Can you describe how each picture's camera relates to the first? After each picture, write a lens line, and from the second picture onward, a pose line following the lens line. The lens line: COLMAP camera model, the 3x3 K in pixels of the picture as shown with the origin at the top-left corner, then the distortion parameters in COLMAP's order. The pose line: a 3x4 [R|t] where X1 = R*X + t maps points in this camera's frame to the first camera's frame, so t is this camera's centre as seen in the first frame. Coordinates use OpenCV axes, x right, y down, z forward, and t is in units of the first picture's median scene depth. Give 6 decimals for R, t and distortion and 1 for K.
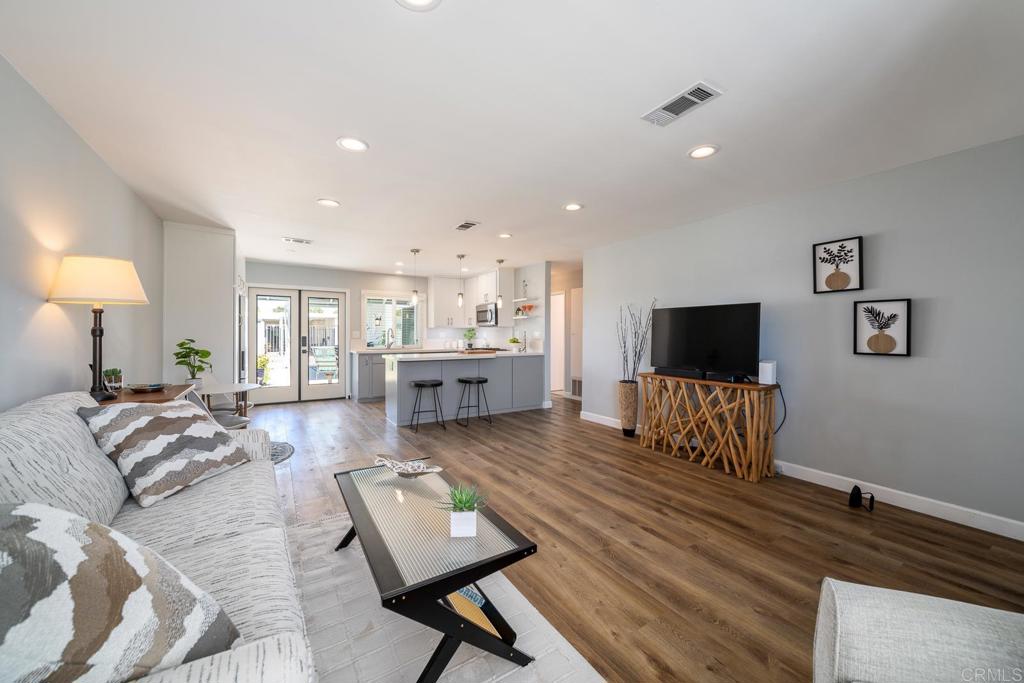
lens RADIAL K [[363.4, 0, 509.6], [0, 363.4, 334.9], [0, 0, 1]] dist [0.002681, -0.000080]
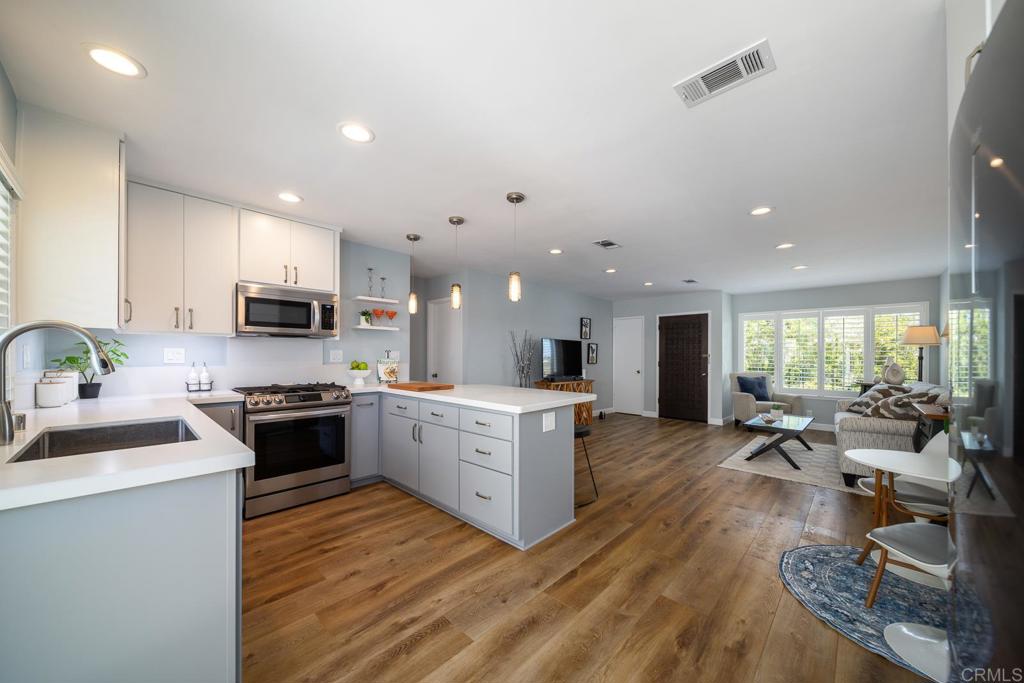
lens RADIAL K [[363.4, 0, 515.6], [0, 363.4, 355.4], [0, 0, 1]] dist [0.002681, -0.000080]
pose [[-0.233688, -0.003862, 0.972304, -0.817833], [-0.004703, 0.999985, 0.002842, -0.005837], [-0.972300, -0.003909, -0.233703, 1.195473]]
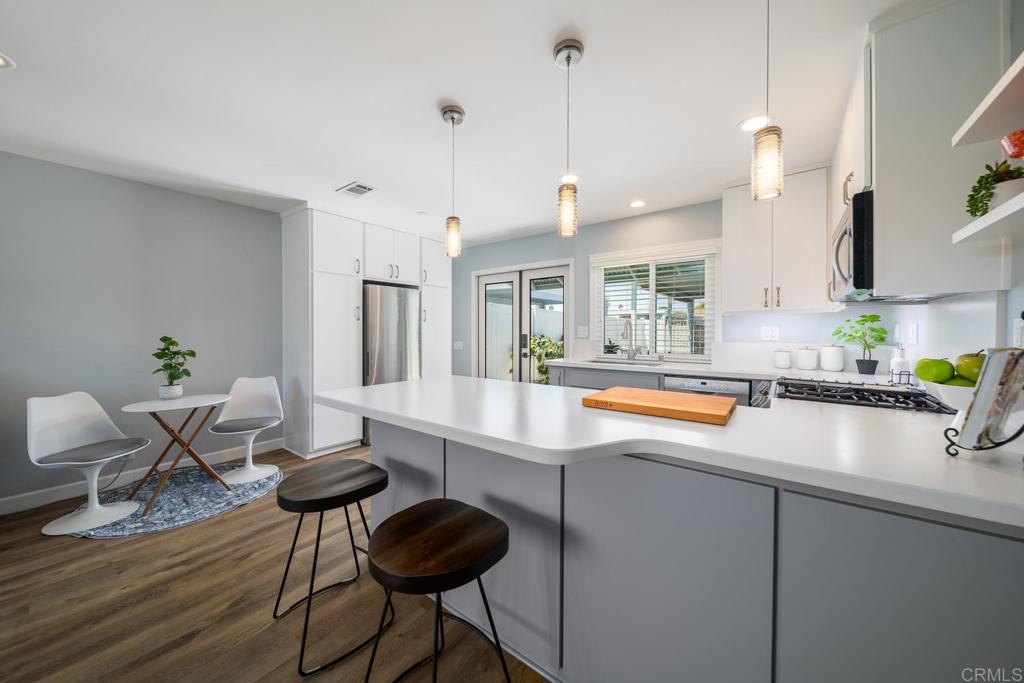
lens RADIAL K [[363.4, 0, 517.8], [0, 363.4, 334.1], [0, 0, 1]] dist [0.002681, -0.000080]
pose [[0.337085, 0.008446, -0.941436, 0.146928], [-0.001884, 0.999964, 0.008297, -0.003108], [0.941472, -0.001023, 0.337089, 0.993896]]
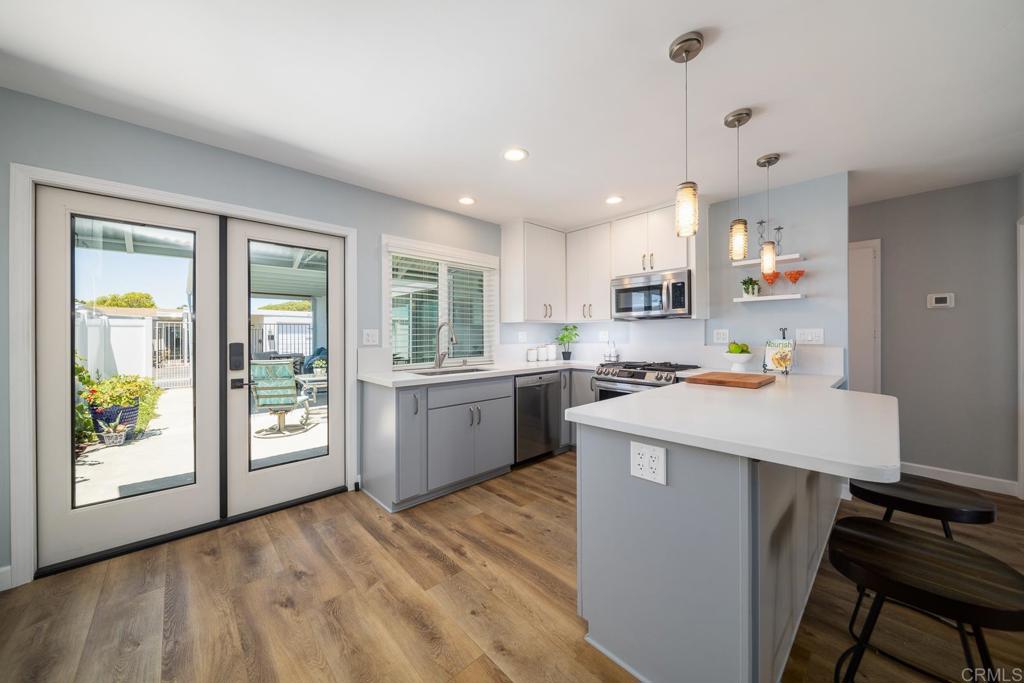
lens RADIAL K [[363.4, 0, 520.1], [0, 363.4, 335.0], [0, 0, 1]] dist [0.002681, -0.000080]
pose [[0.983849, -0.004320, 0.178946, -0.464278], [0.004574, 0.999989, -0.001009, -0.003502], [-0.178940, 0.001811, 0.983858, 0.780022]]
